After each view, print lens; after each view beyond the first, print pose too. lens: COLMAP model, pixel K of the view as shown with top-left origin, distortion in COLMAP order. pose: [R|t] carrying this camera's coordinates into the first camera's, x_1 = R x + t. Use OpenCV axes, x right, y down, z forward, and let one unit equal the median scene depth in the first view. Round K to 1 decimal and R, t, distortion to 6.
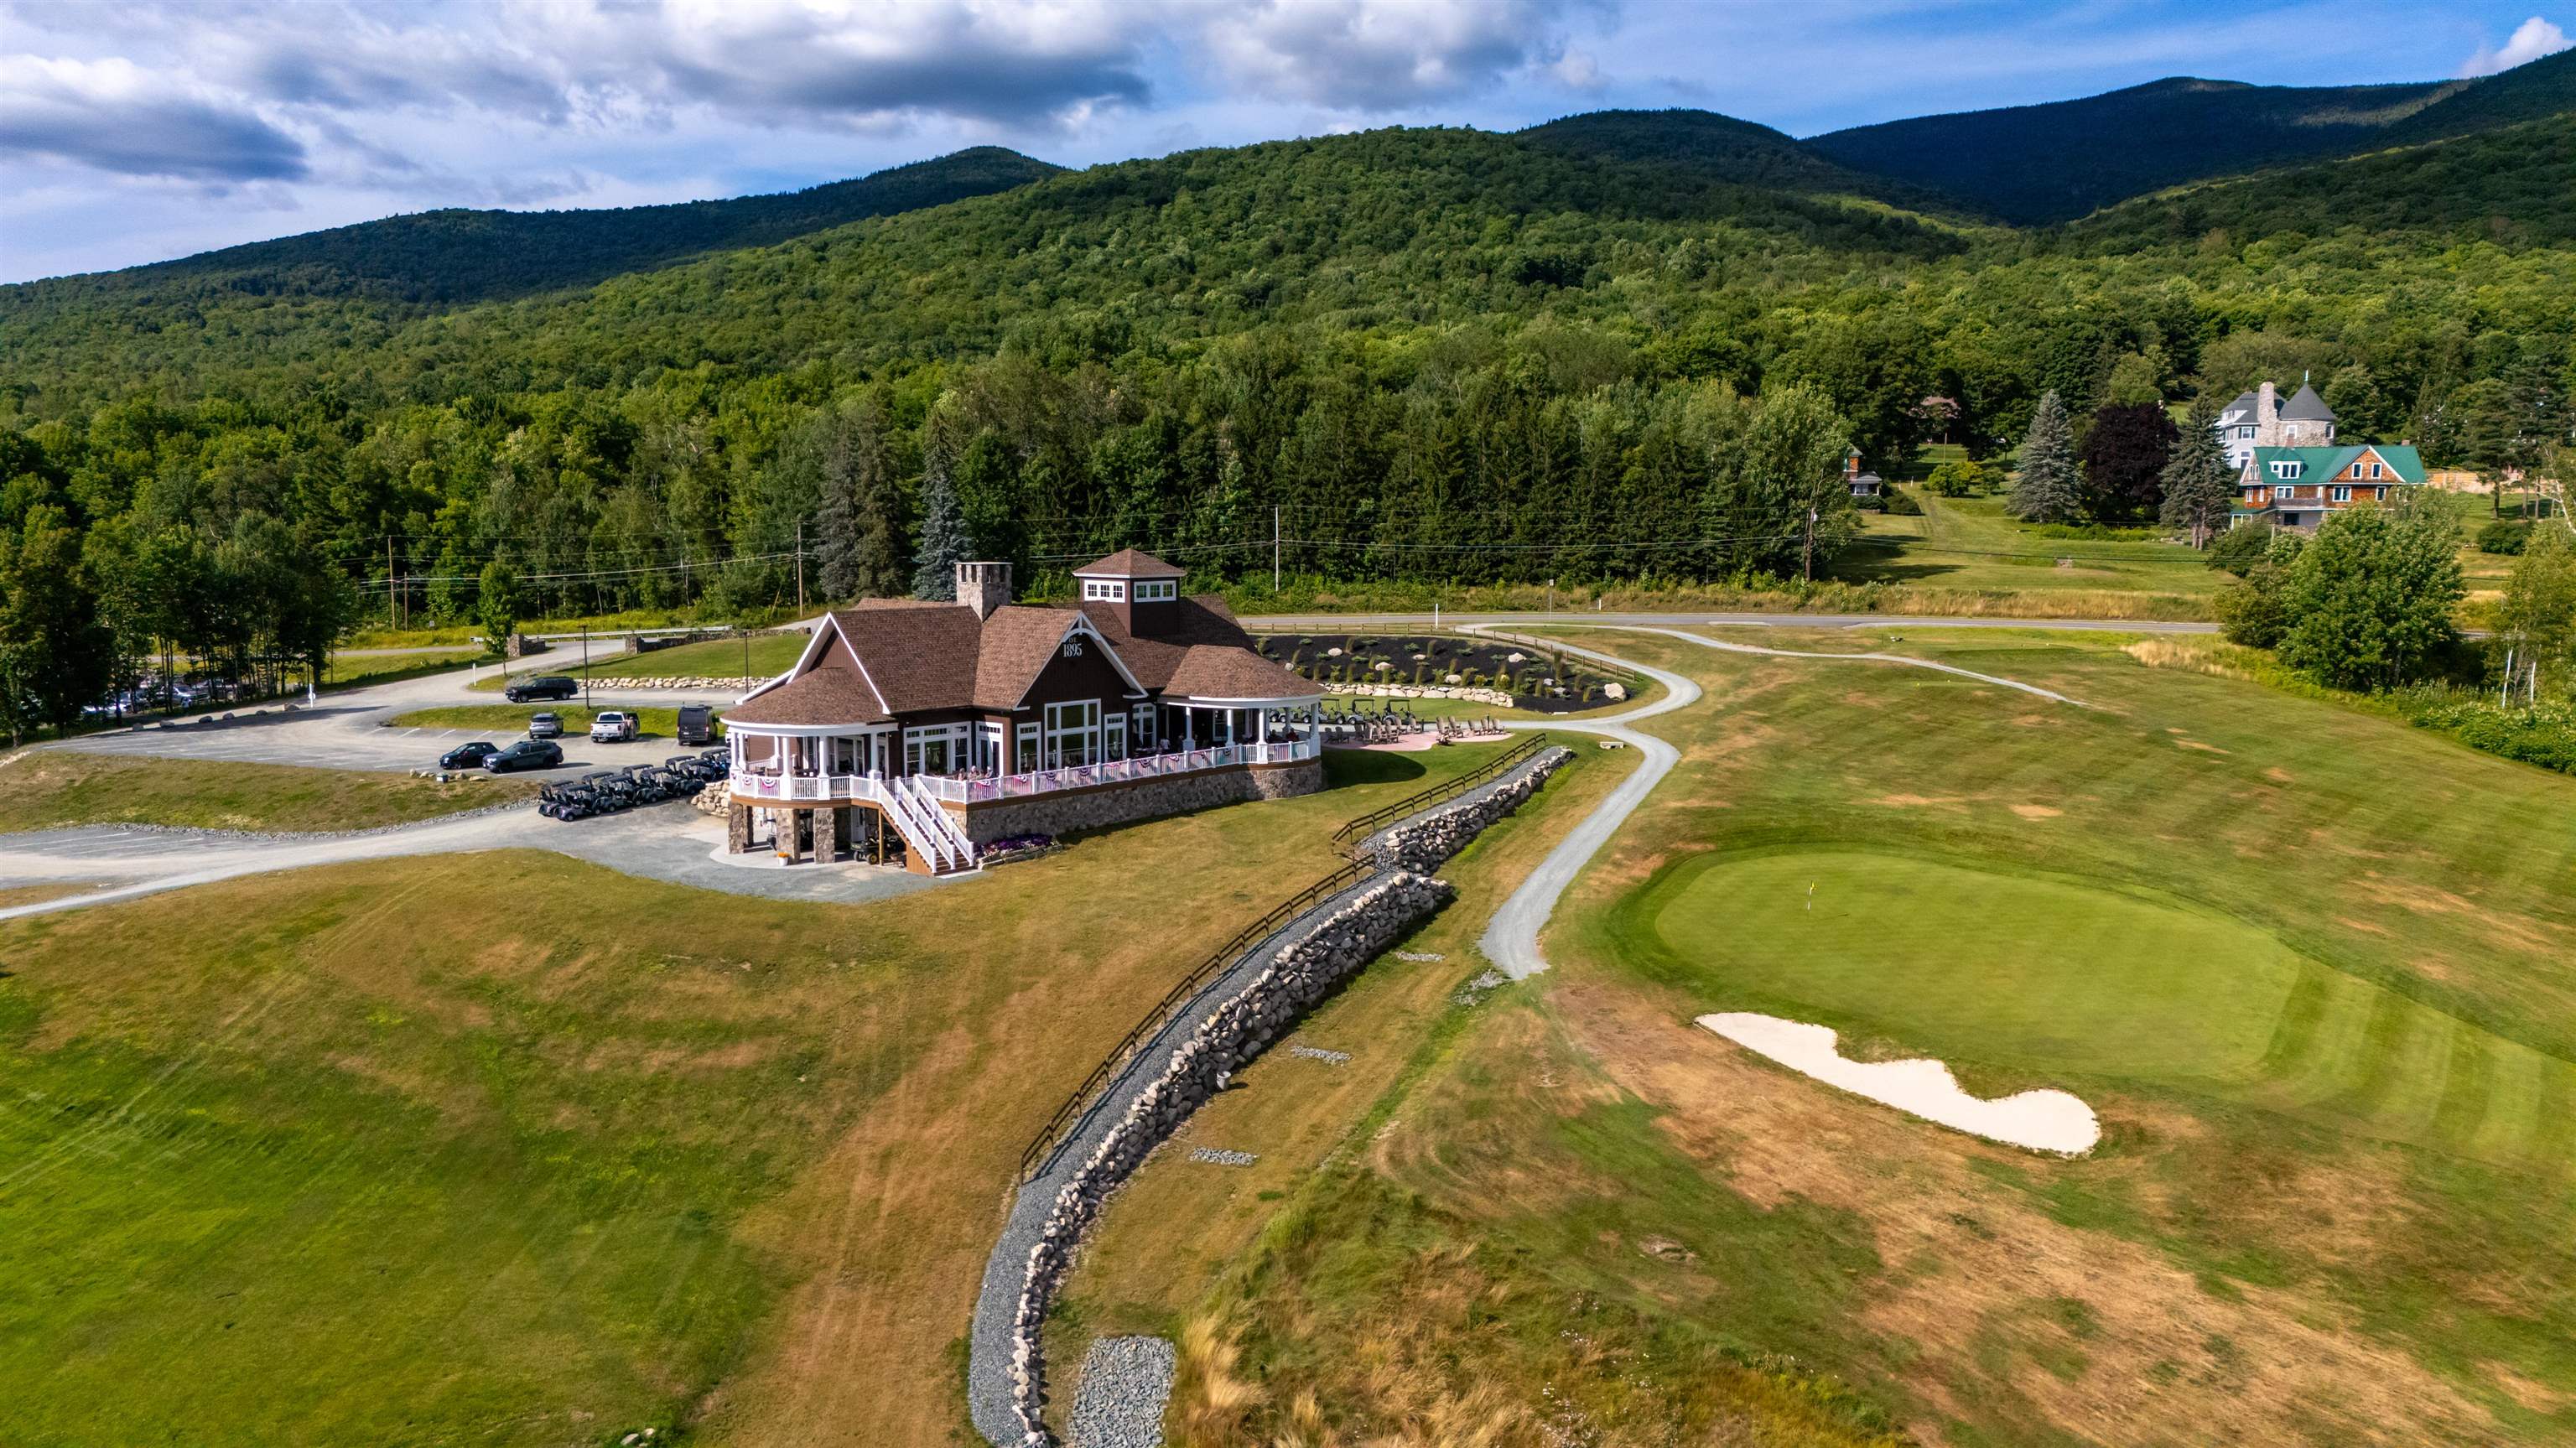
lens RADIAL K [[1852.4, 0, 1288.0], [0, 1852.4, 724.0], [0, 0, 1]] dist [0.023836, -0.009198]
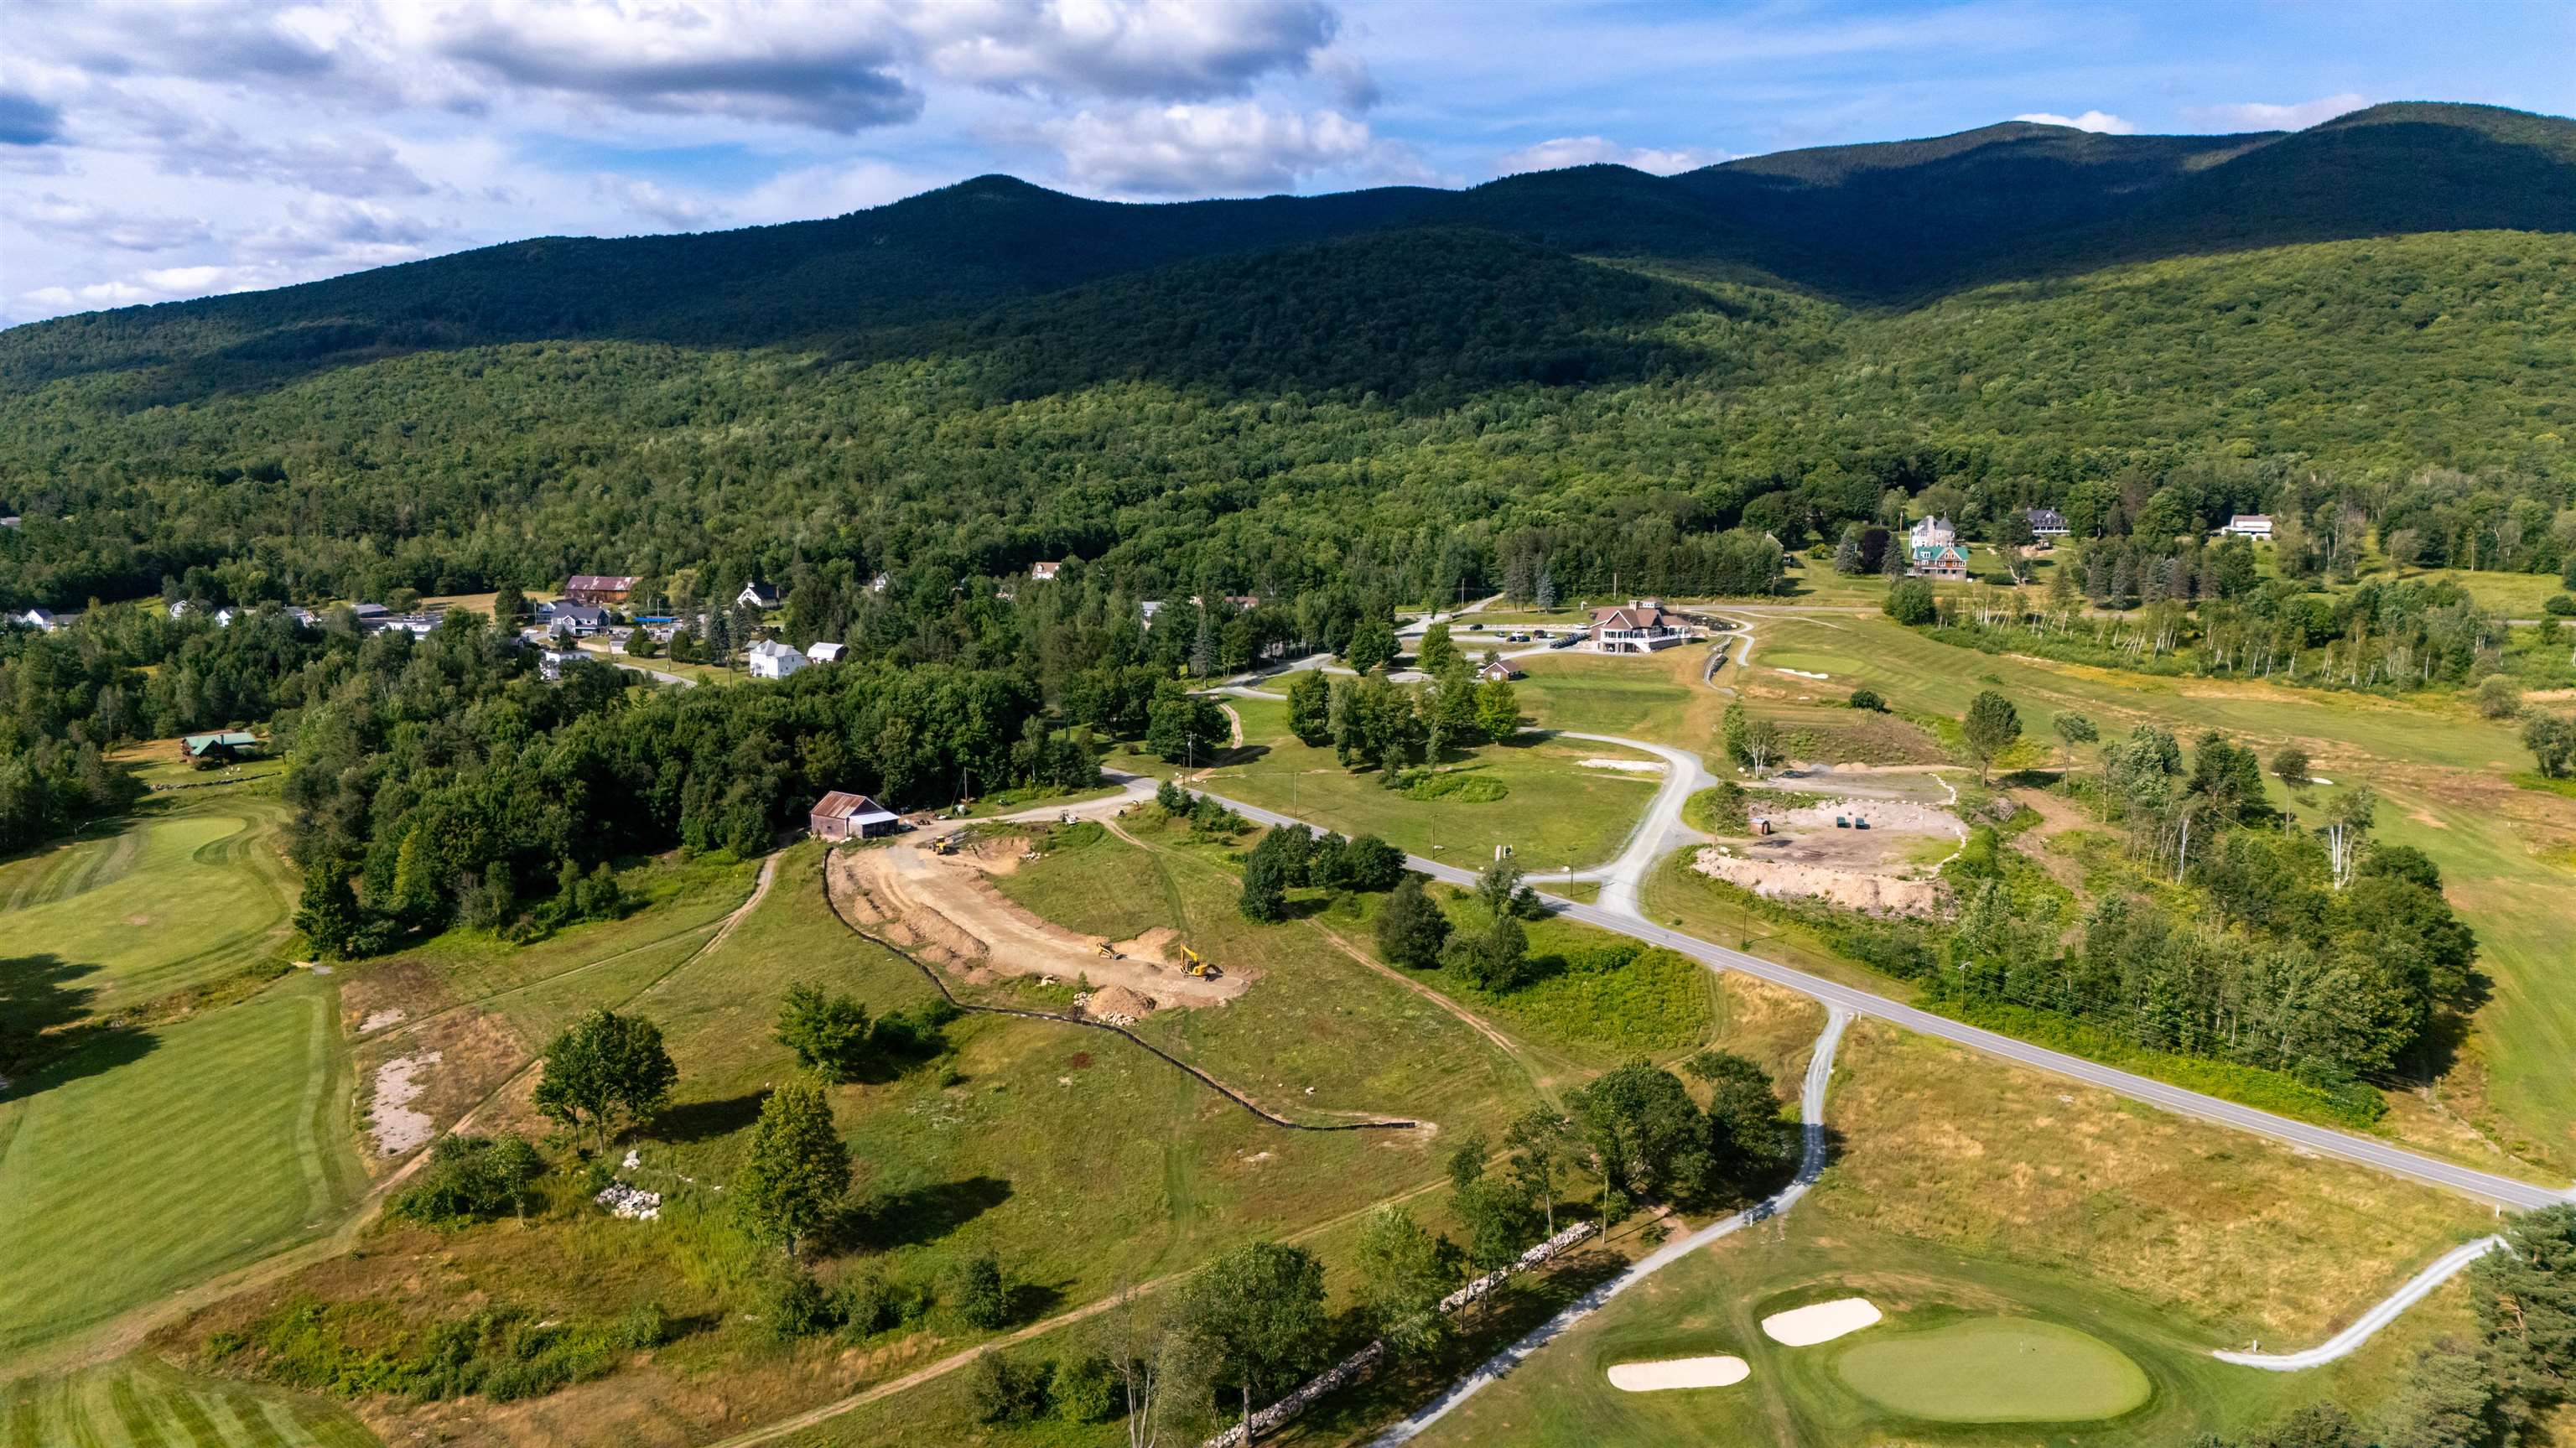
lens RADIAL K [[1852.4, 0, 1288.0], [0, 1852.4, 724.0], [0, 0, 1]] dist [0.023836, -0.009198]
pose [[0.998128, -0.004378, 0.060997, -1.013725], [0.003336, 0.999847, 0.017171, 0.119713], [-0.061063, -0.016935, 0.997990, -2.920378]]
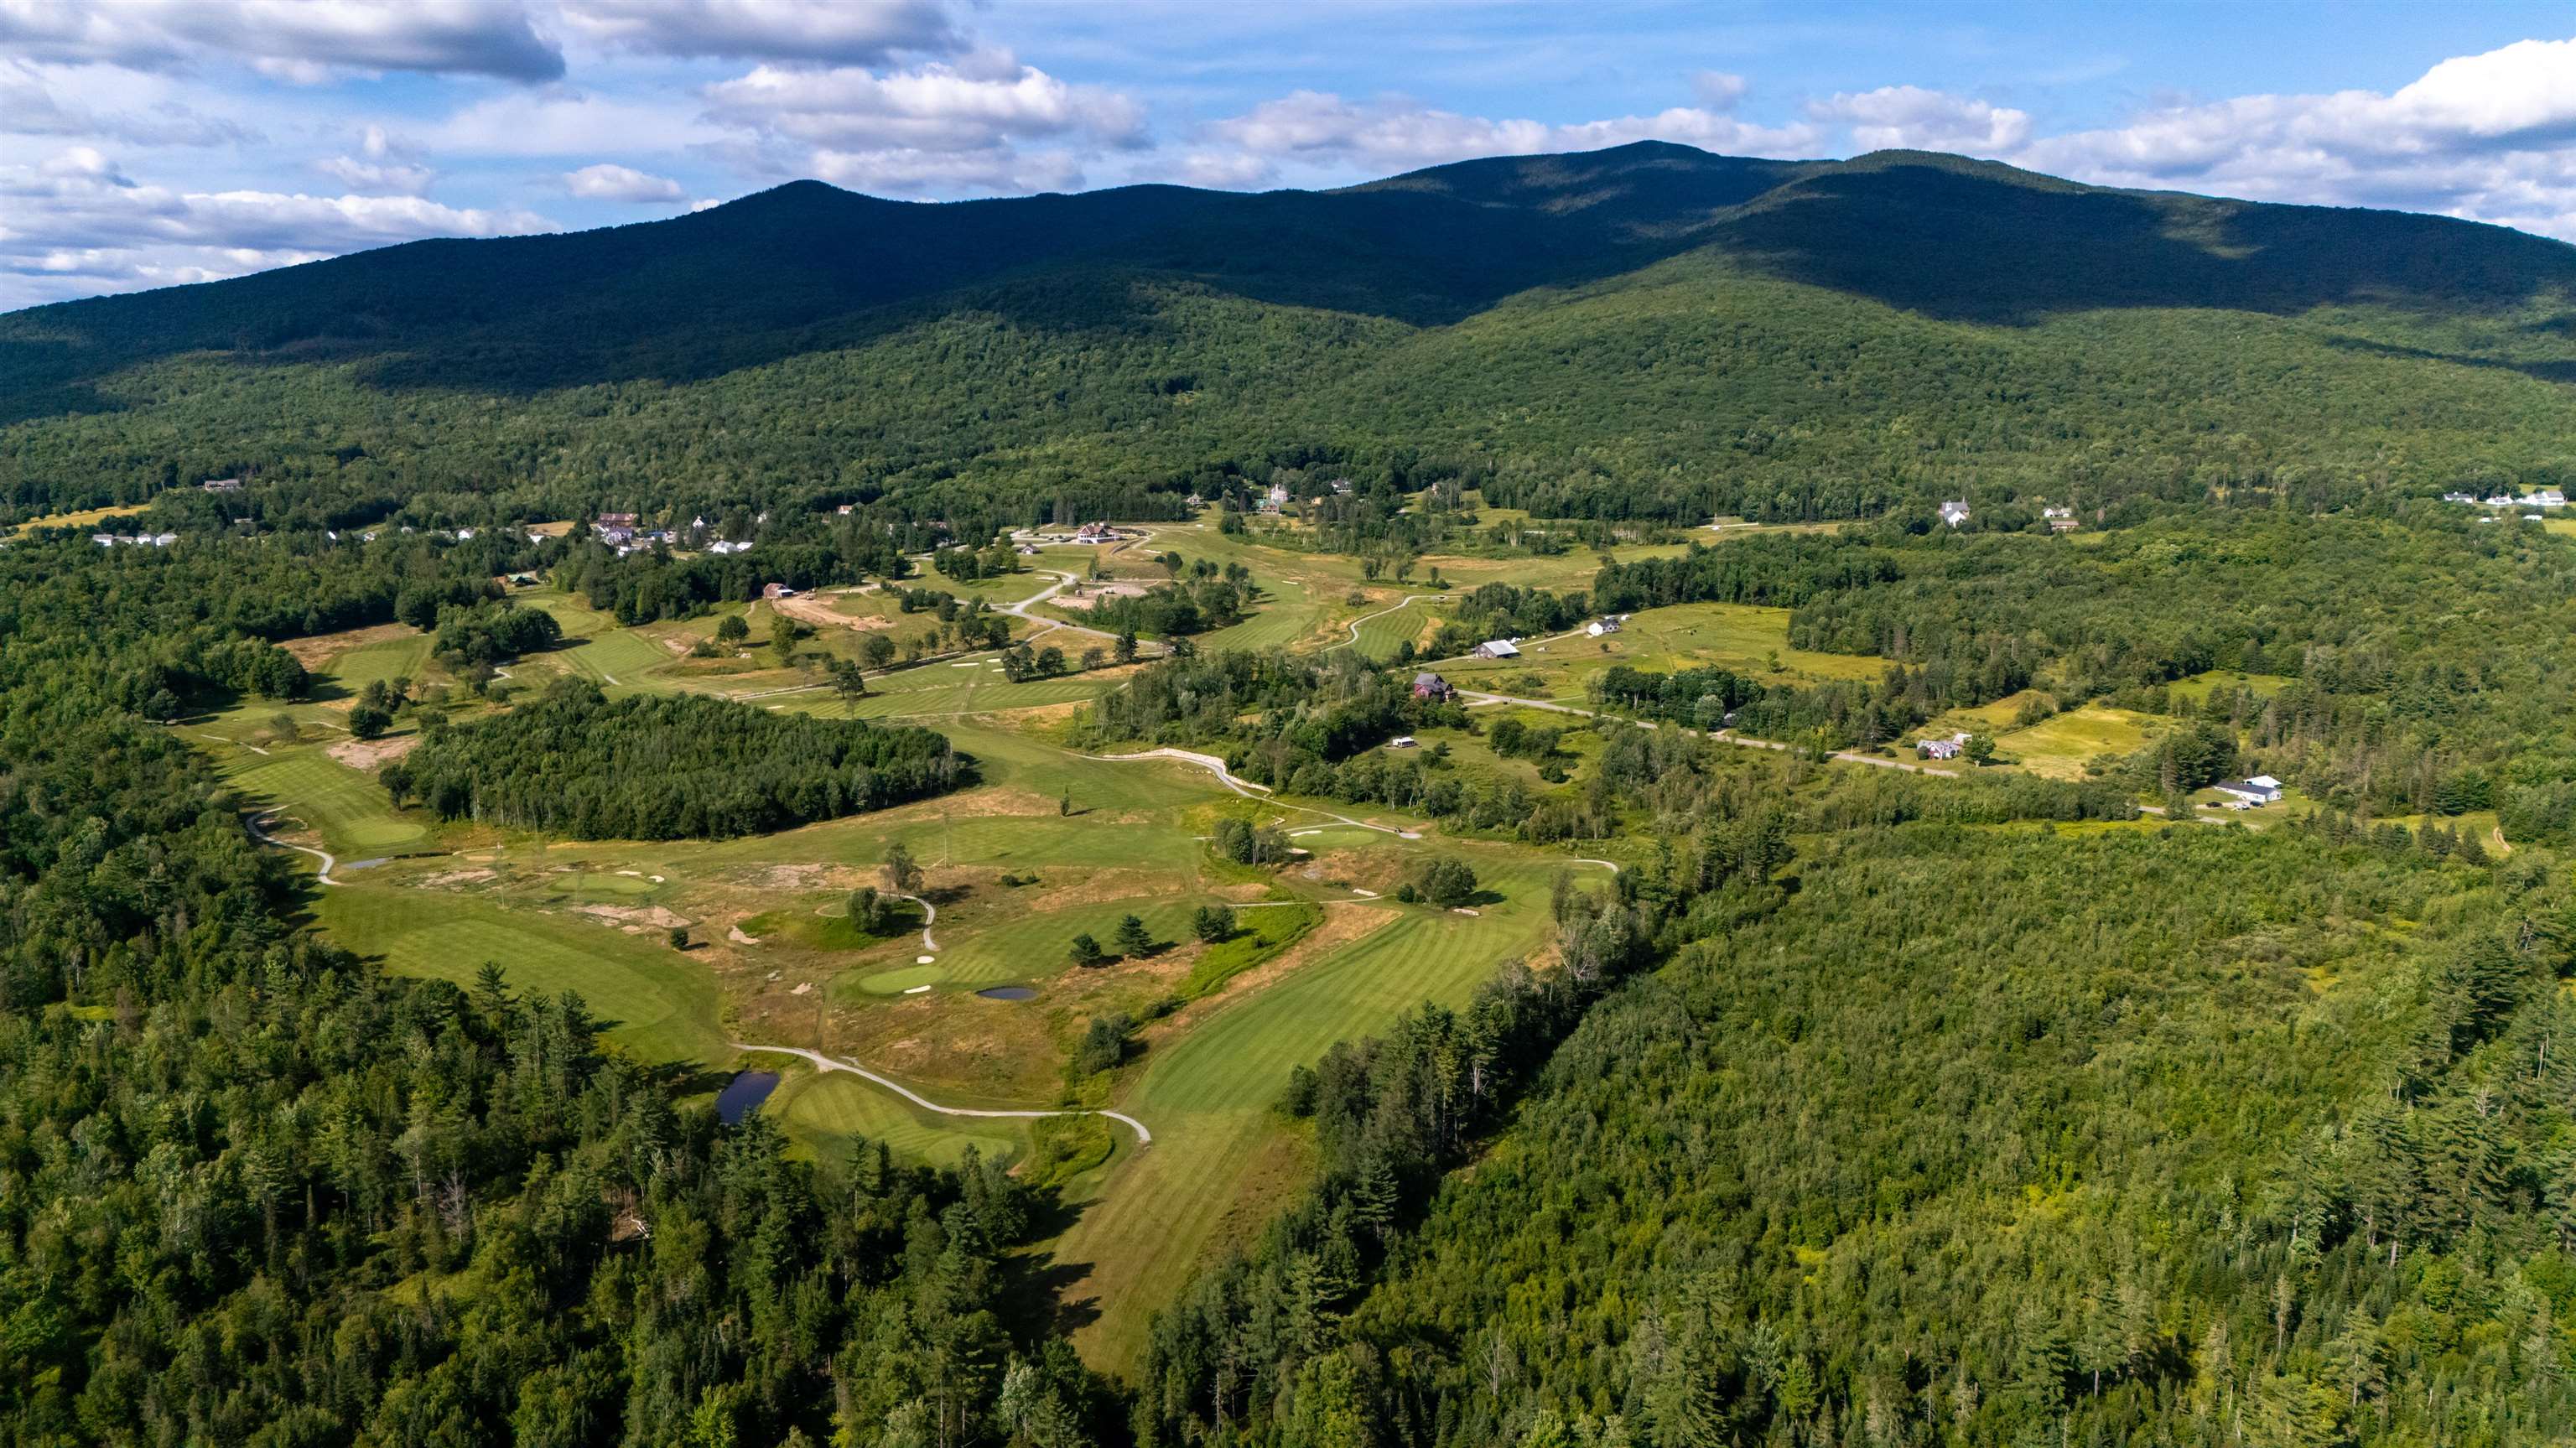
lens RADIAL K [[1852.4, 0, 1288.0], [0, 1852.4, 724.0], [0, 0, 1]] dist [0.023836, -0.009198]
pose [[0.987777, -0.020734, 0.154490, -0.573023], [0.013102, 0.998650, 0.050255, 0.470336], [-0.155323, -0.047616, 0.986715, -8.174672]]
